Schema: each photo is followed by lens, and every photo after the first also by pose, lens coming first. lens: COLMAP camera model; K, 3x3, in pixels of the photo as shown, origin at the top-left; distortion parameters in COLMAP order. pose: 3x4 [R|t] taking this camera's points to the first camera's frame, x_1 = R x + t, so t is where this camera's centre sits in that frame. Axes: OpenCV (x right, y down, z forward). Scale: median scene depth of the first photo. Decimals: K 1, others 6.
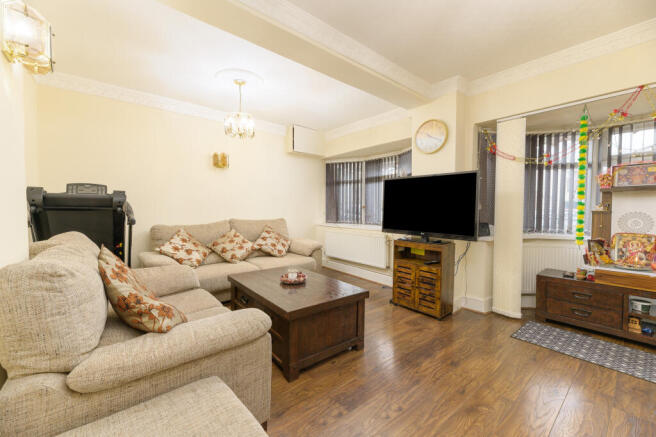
lens RADIAL K [[262.8, 0, 325.0], [0, 262.8, 216.0], [0, 0, 1]] dist [-0.001532, -0.000170]
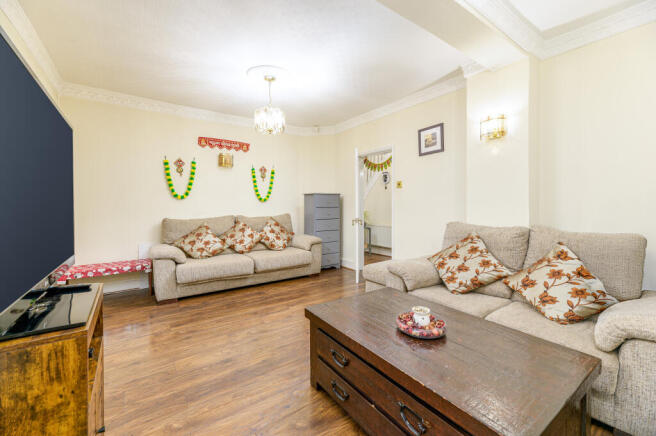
lens RADIAL K [[270.2, 0, 326.9], [0, 270.2, 209.8], [0, 0, 1]] dist [-0.001202, -0.000102]
pose [[-0.996458, -0.004198, 0.083989, 0.027718], [-0.000386, 0.998971, 0.045353, -0.028734], [-0.084093, 0.045160, -0.995434, 1.277928]]
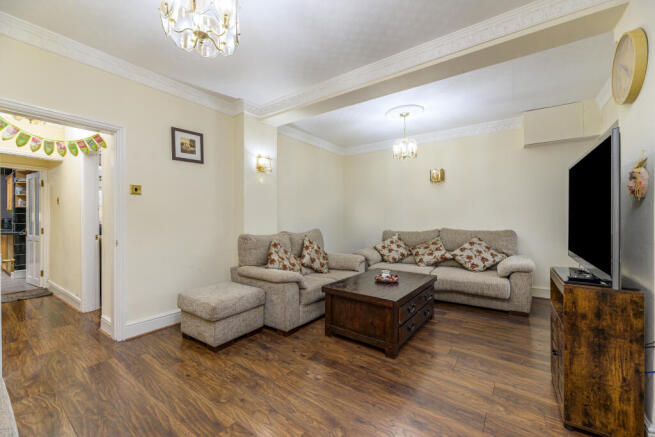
lens RADIAL K [[266.7, 0, 327.5], [0, 266.7, 218.5], [0, 0, 1]] dist [-0.000947, -0.000098]
pose [[0.250584, -0.005032, -0.968082, 0.768159], [-0.025207, 0.999614, -0.011721, -0.004187], [0.967767, 0.027340, 0.250361, 0.359153]]
